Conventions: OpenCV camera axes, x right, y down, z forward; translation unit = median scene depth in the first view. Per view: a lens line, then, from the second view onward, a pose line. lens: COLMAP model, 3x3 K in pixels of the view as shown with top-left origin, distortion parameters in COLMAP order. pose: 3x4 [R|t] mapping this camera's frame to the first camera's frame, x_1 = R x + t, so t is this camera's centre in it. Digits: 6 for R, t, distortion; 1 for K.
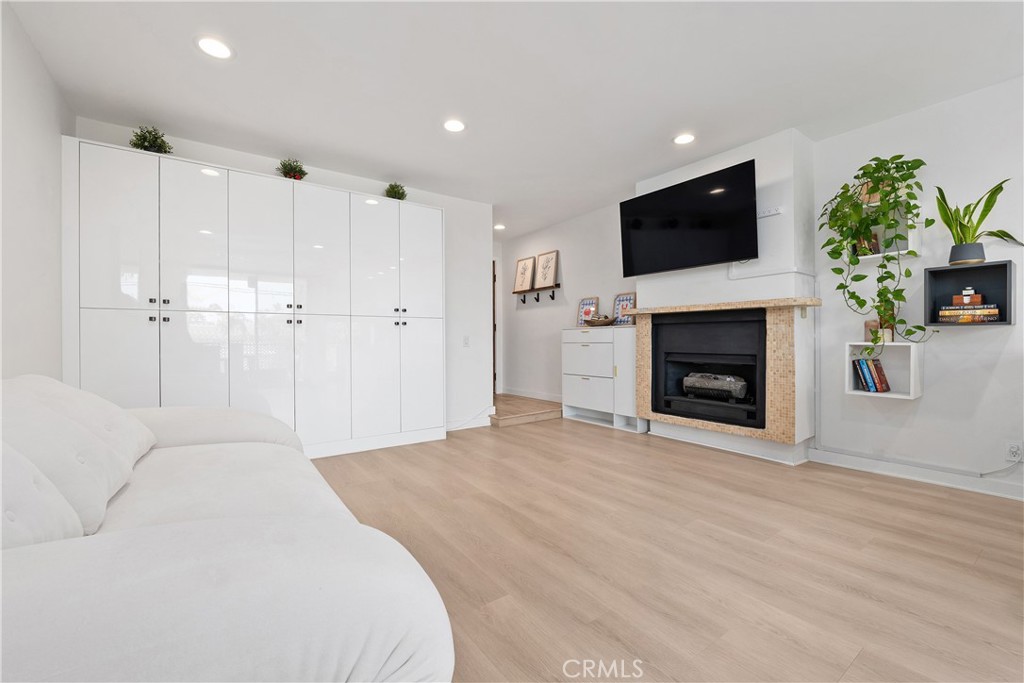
lens RADIAL K [[421.7, 0, 512.9], [0, 421.7, 342.9], [0, 0, 1]] dist [-0.013519, 0.000094]
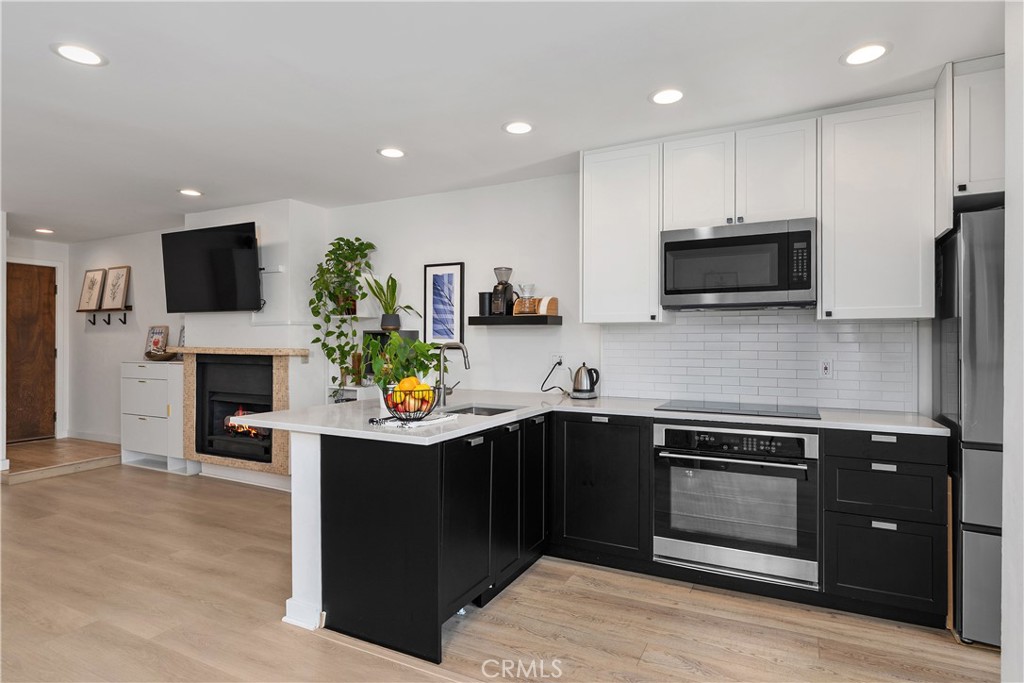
lens RADIAL K [[549.2, 0, 516.8], [0, 549.2, 341.5], [0, 0, 1]] dist [0.002326, 0.000712]
pose [[0.887634, 0.005857, 0.460512, 0.418060], [-0.002206, 0.999962, -0.008465, -0.087772], [-0.460544, 0.006498, 0.887613, -0.492124]]
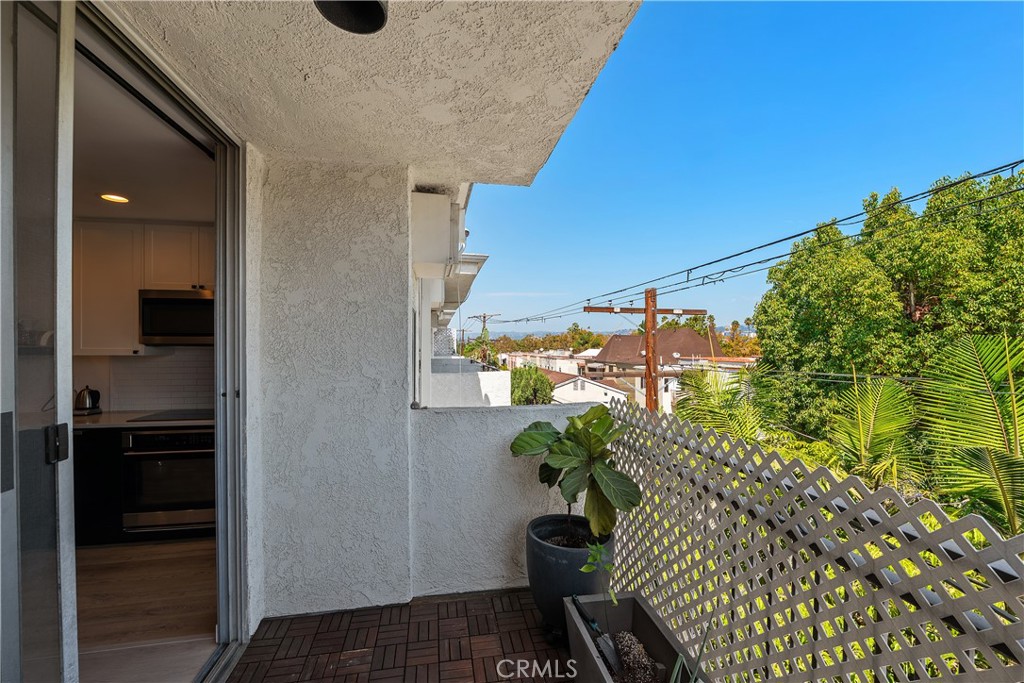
lens RADIAL K [[421.7, 0, 512.9], [0, 421.7, 342.9], [0, 0, 1]] dist [-0.013519, 0.000094]
pose [[0.425990, 0.002159, 0.904726, 0.535676], [0.003596, 0.999985, -0.004079, -0.142644], [-0.904721, 0.004991, 0.425975, -0.901459]]
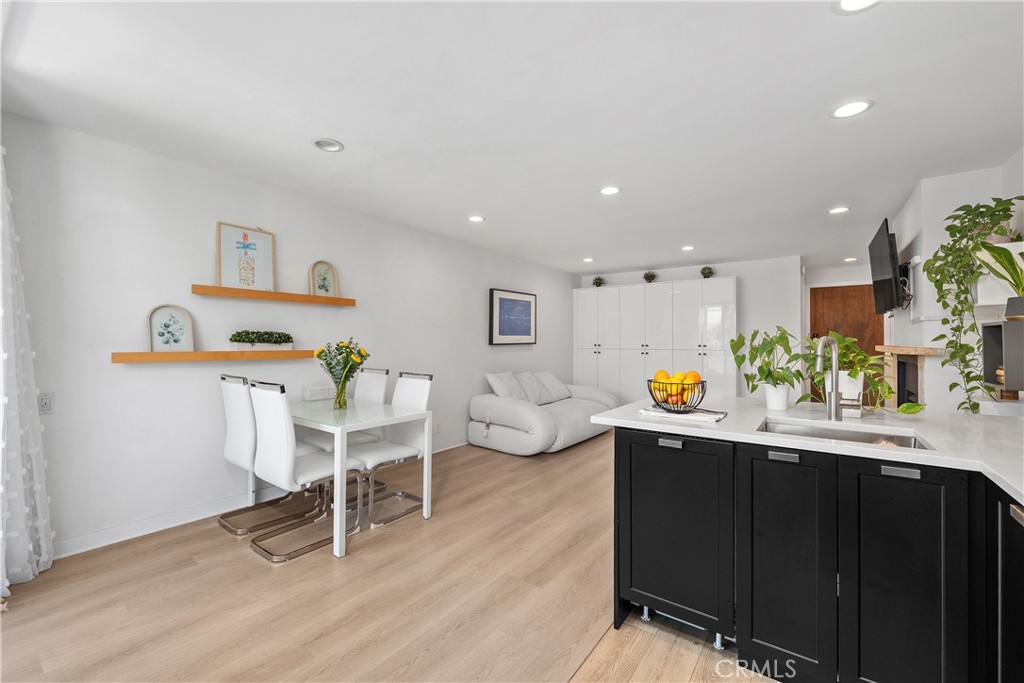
lens RADIAL K [[419.7, 0, 510.3], [0, 419.7, 334.5], [0, 0, 1]] dist [-0.018778, -0.000159]
pose [[0.308397, -0.013473, -0.951162, 1.033938], [-0.011247, 0.999778, -0.017809, -0.083259], [0.951191, 0.016190, 0.308177, -0.211305]]
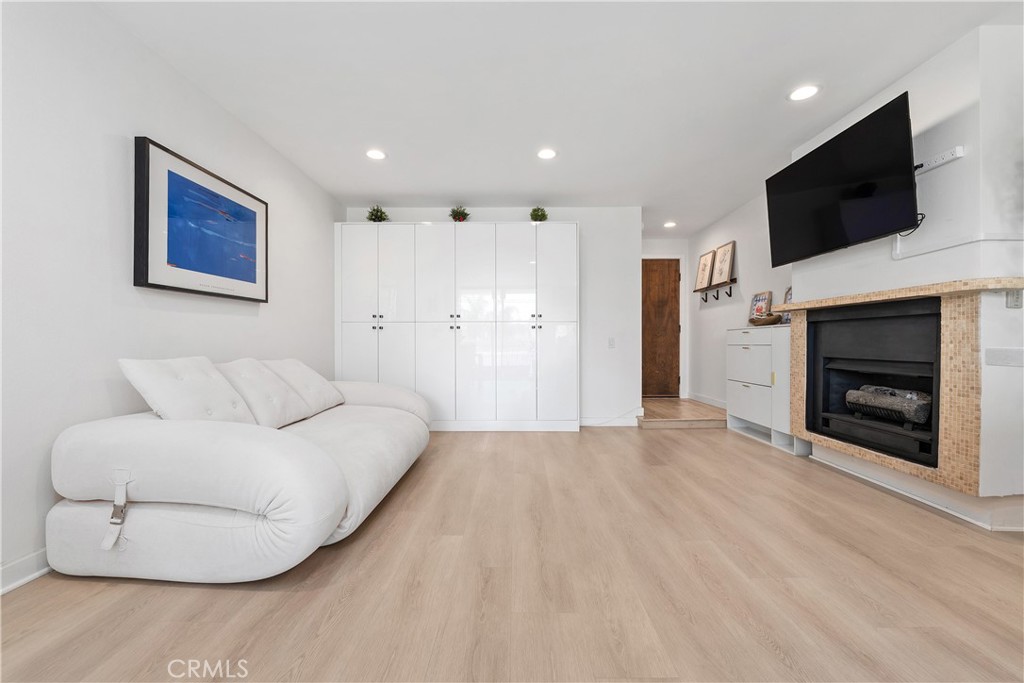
lens RADIAL K [[419.7, 0, 510.8], [0, 419.7, 346.6], [0, 0, 1]] dist [-0.012032, 0.000077]
pose [[0.807587, 0.008326, -0.589689, 0.356818], [-0.006216, 0.999965, 0.005606, 0.001540], [0.589715, -0.000862, 0.807611, 0.015742]]
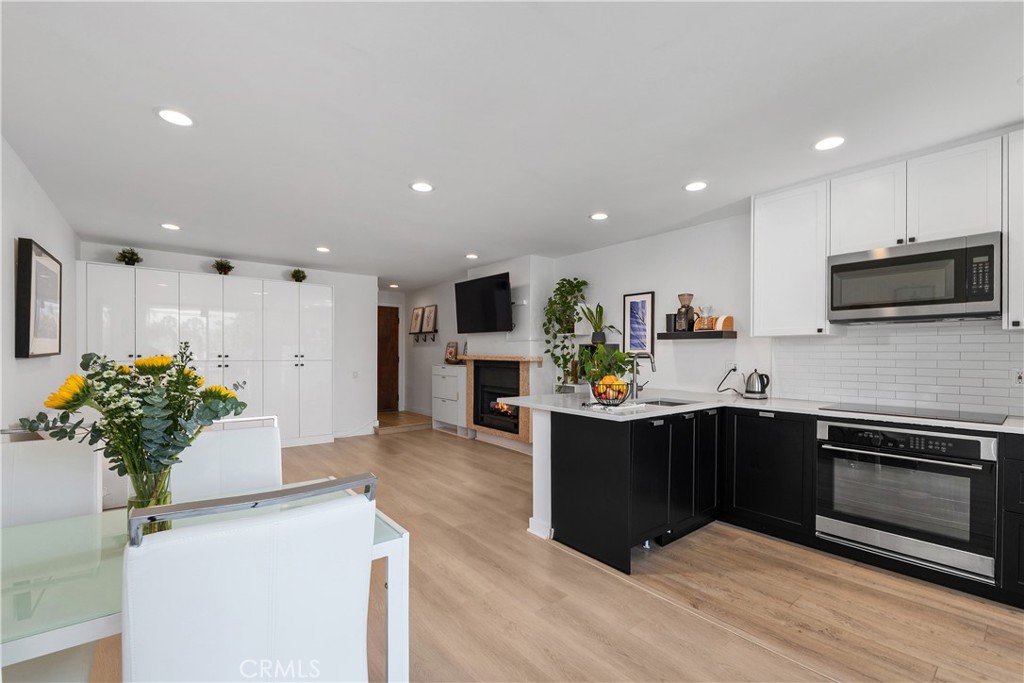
lens RADIAL K [[436.3, 0, 516.0], [0, 436.3, 356.4], [0, 0, 1]] dist [-0.002144, -0.000577]
pose [[0.998178, 0.009257, 0.059628, 0.402096], [-0.009160, 0.999956, -0.001892, -0.079654], [-0.059643, 0.001342, 0.998219, -0.584848]]
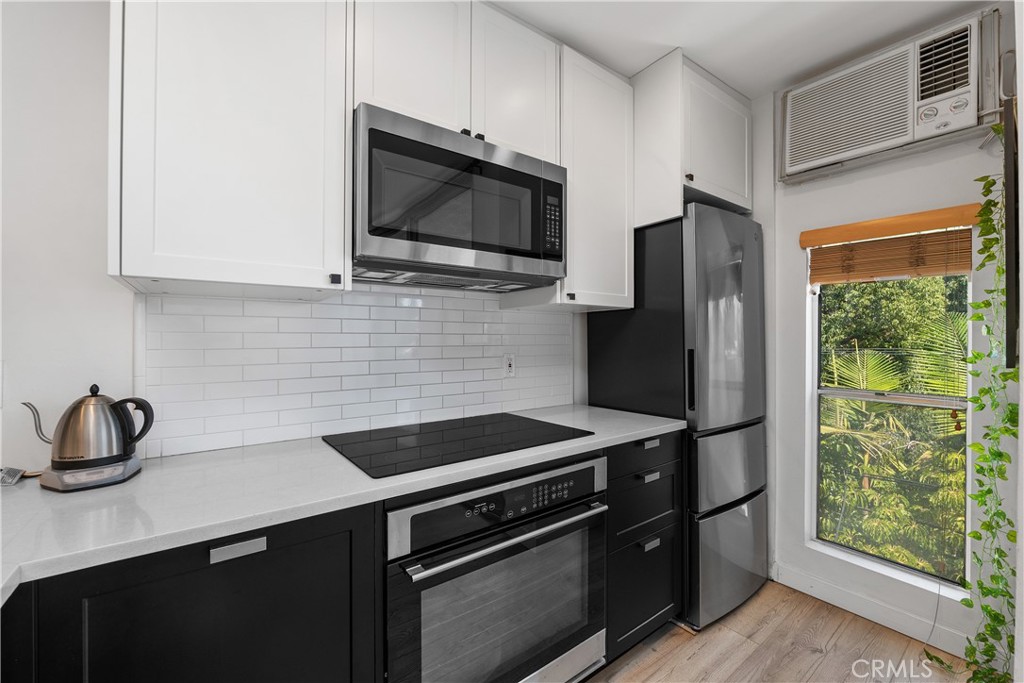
lens RADIAL K [[417.8, 0, 512.5], [0, 417.8, 336.9], [0, 0, 1]] dist [-0.001450, -0.000163]
pose [[-0.021610, 0.005219, 0.999753, 0.672363], [0.009440, 0.999943, -0.005016, -0.087459], [-0.999722, 0.009330, -0.021658, 0.014426]]
